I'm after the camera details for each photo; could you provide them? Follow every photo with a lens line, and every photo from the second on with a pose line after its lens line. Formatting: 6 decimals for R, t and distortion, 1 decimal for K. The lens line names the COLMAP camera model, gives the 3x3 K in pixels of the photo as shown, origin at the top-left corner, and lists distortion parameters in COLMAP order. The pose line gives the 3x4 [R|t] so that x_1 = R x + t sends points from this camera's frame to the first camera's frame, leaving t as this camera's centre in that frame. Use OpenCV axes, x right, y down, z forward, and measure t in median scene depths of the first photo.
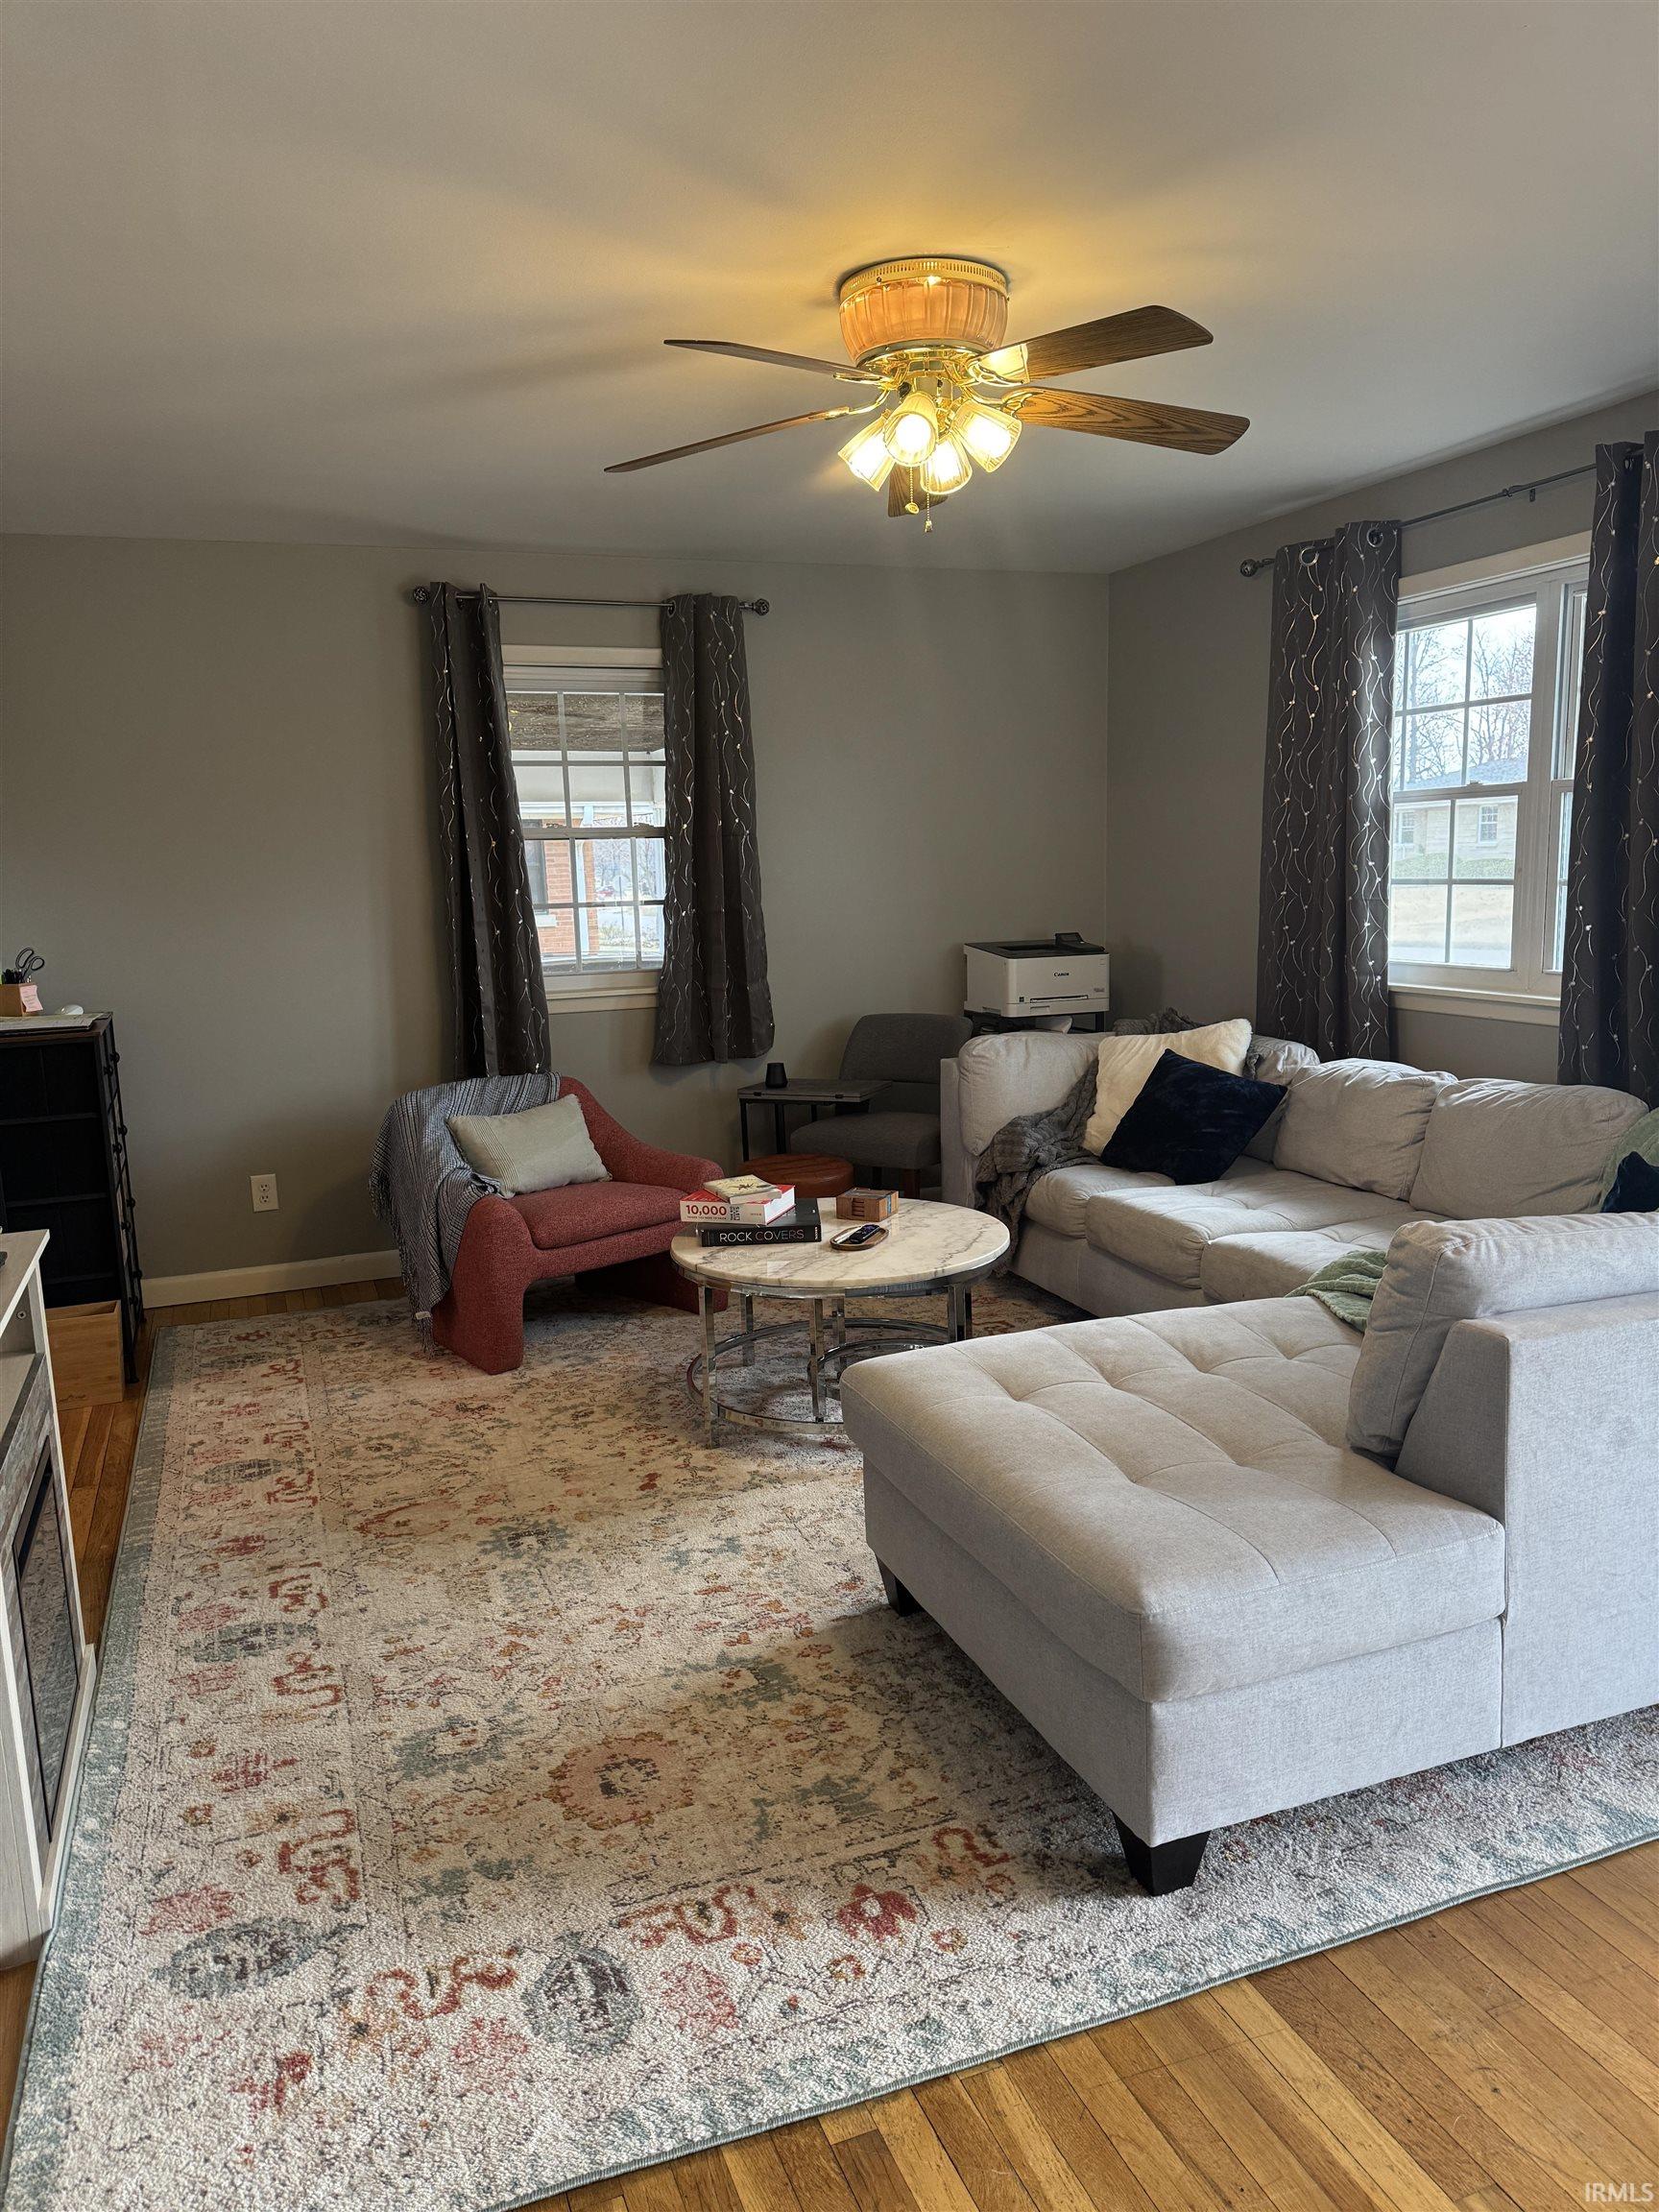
lens RADIAL K [[1534.4, 0, 828.9], [0, 1534.4, 1107.8], [0, 0, 1]] dist [0.060594, -0.071327]
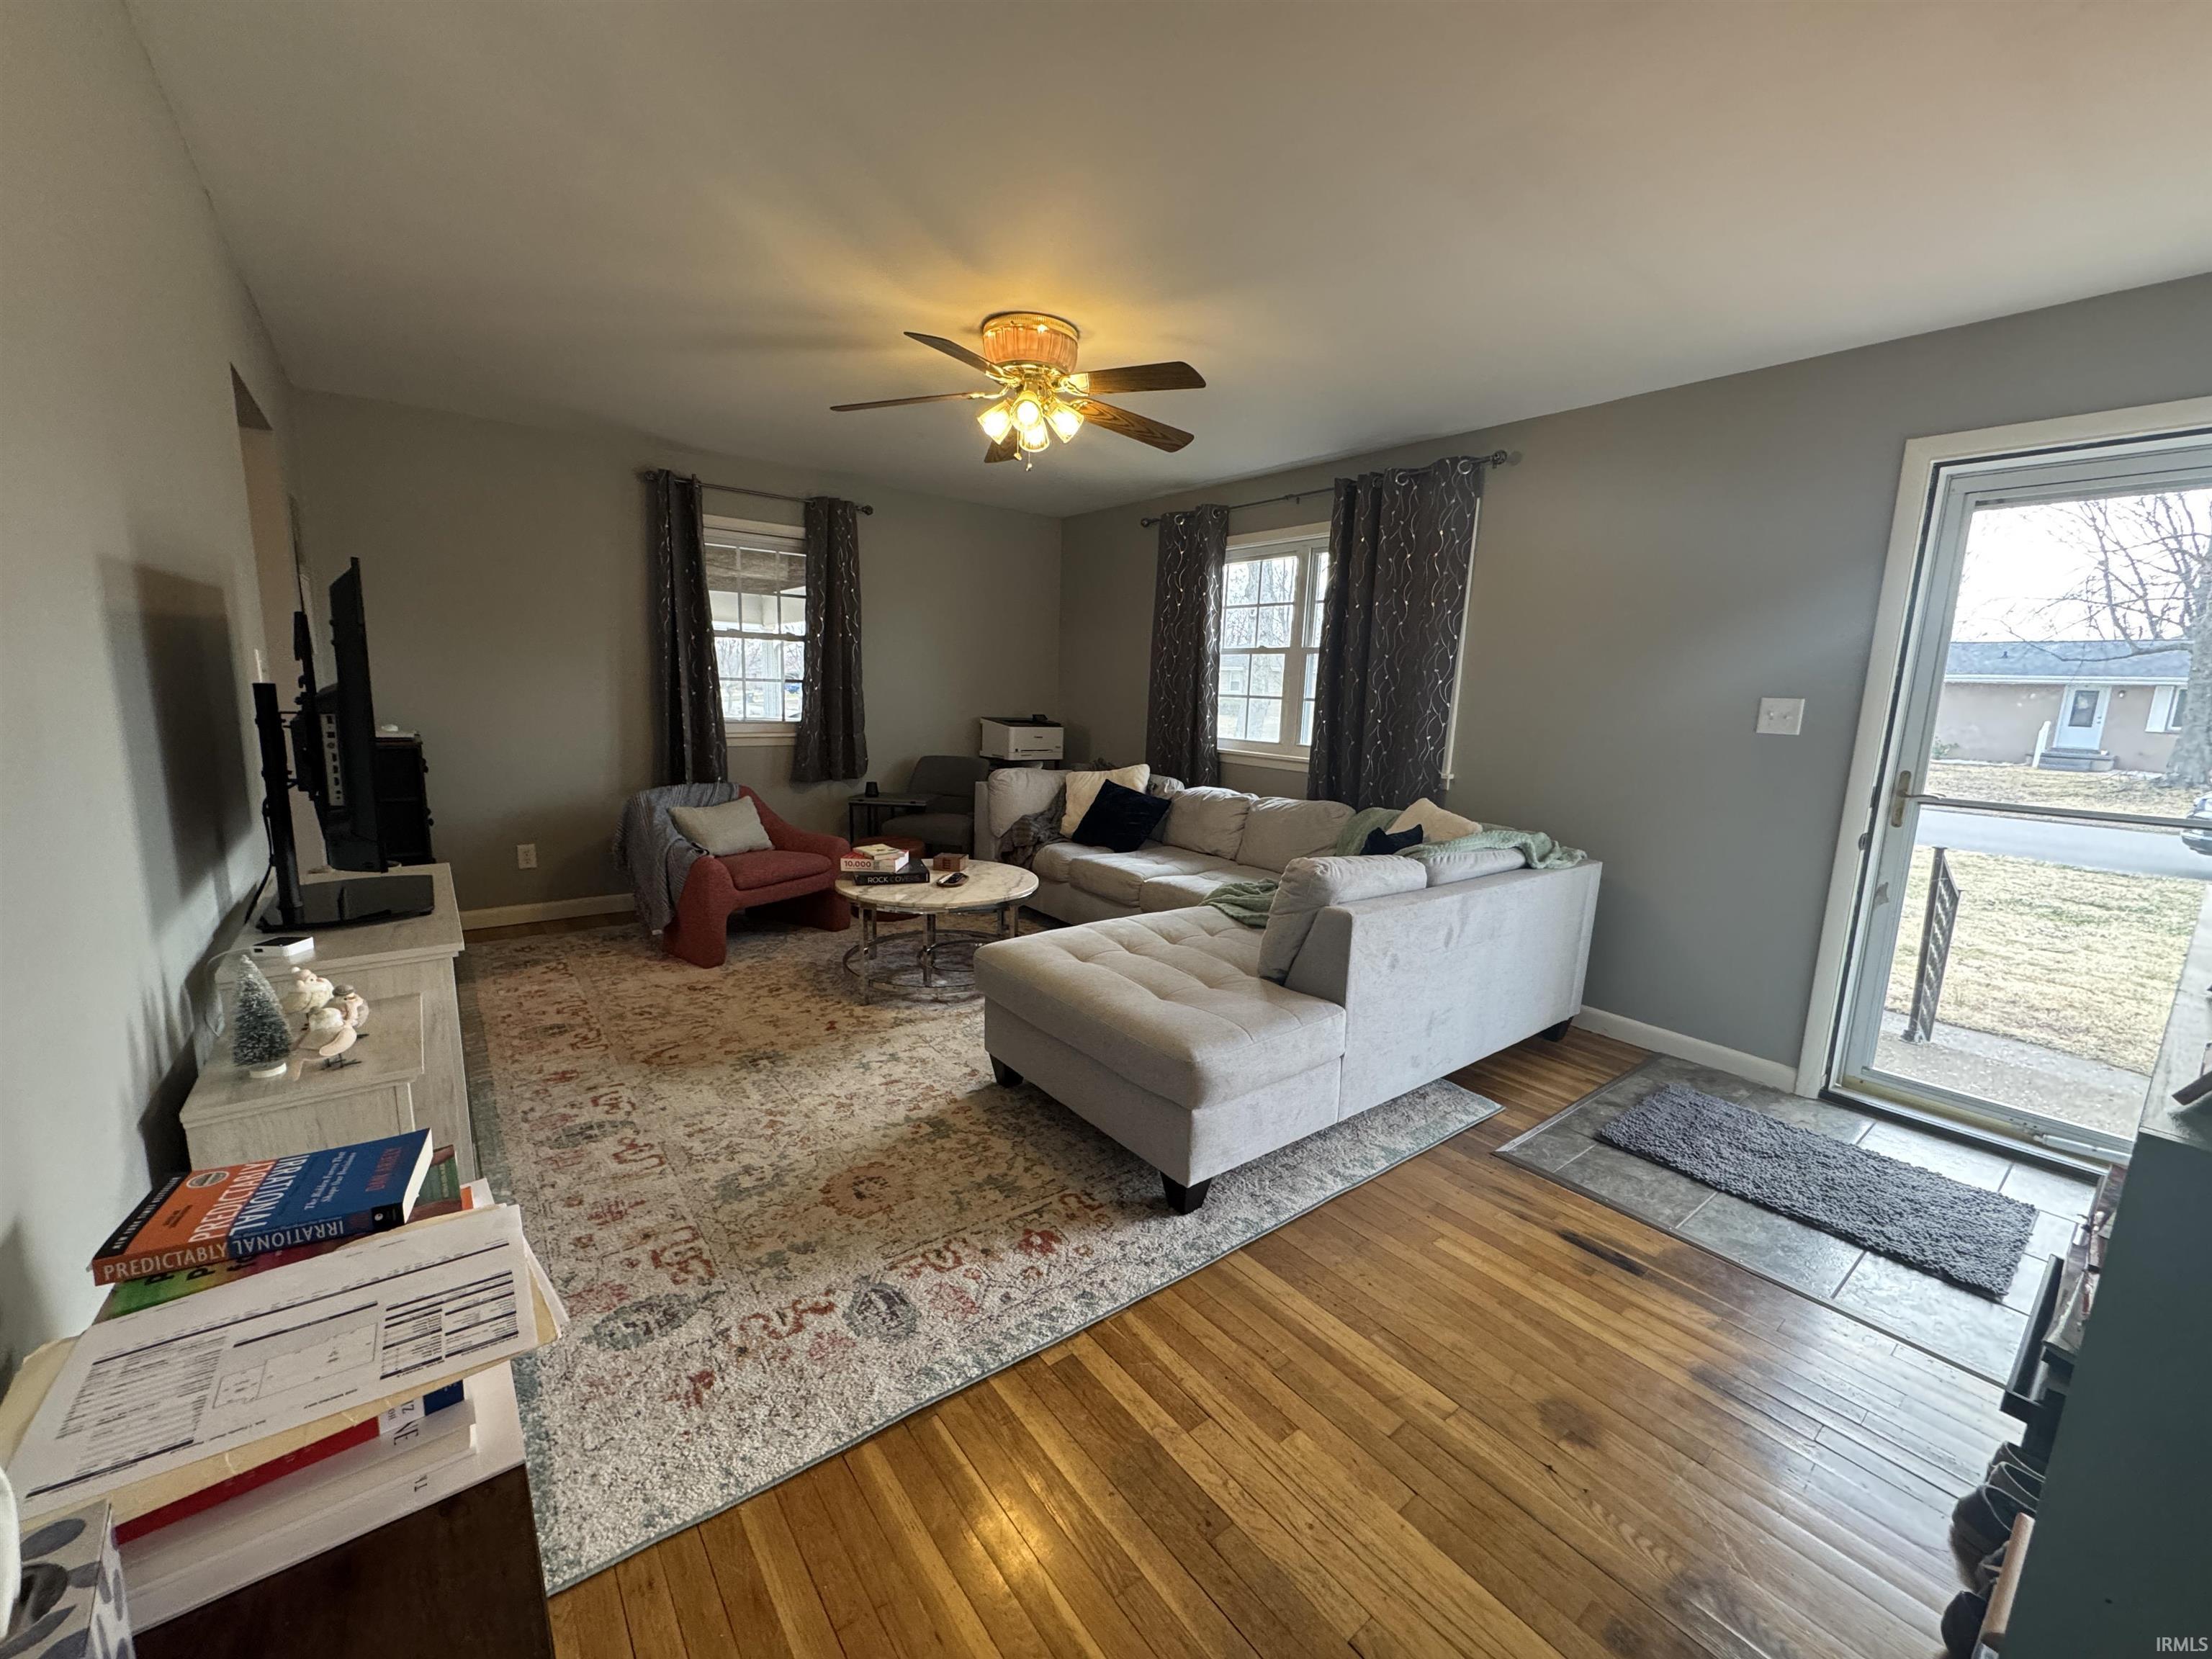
lens RADIAL K [[874.5, 0, 1107.4], [0, 874.5, 831.3], [0, 0, 1]] dist [-0.001817, 0.000417]
pose [[0.953836, 0.014293, 0.299989, -0.136985], [-0.016228, 0.999860, 0.003958, 0.030608], [-0.299890, -0.008643, 0.953934, 0.021179]]
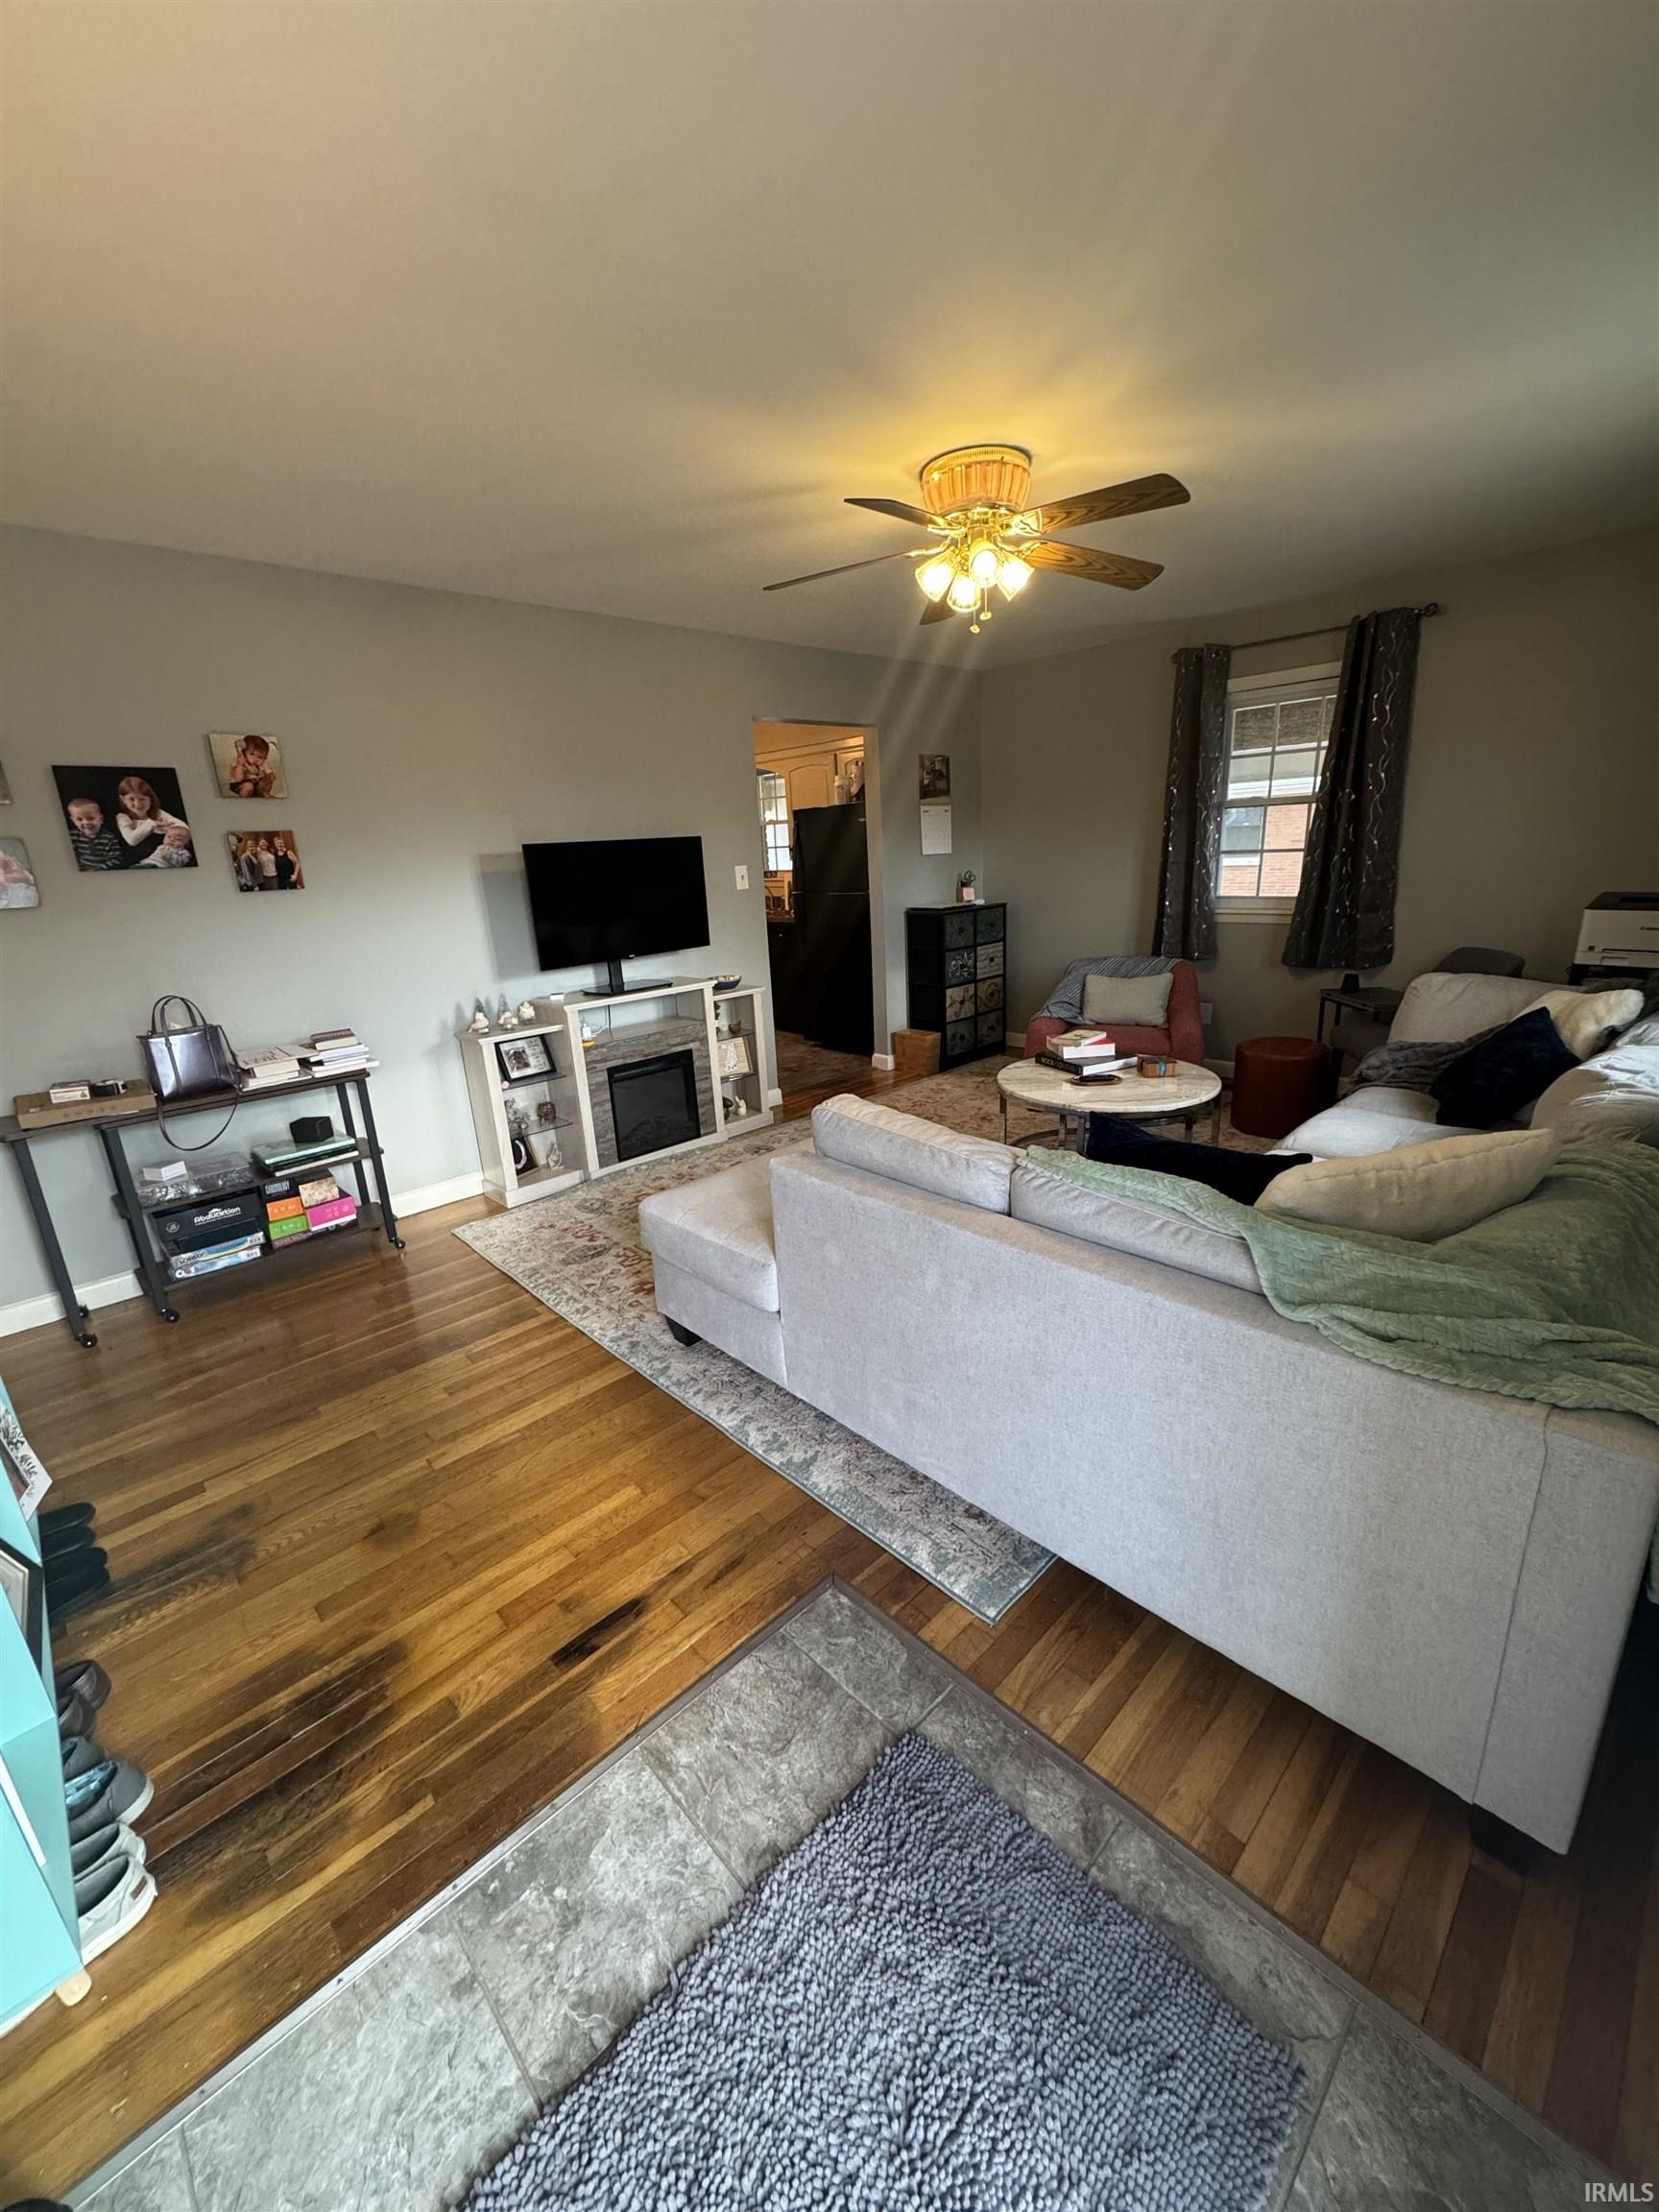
lens RADIAL K [[874.5, 0, 829.2], [0, 874.5, 1104.4], [0, 0, 1]] dist [-0.001817, 0.000417]
pose [[0.392997, 0.272225, -0.878320, 0.893951], [-0.112324, 0.962233, 0.247974, -0.104716], [0.912654, 0.001204, 0.408732, 0.470392]]
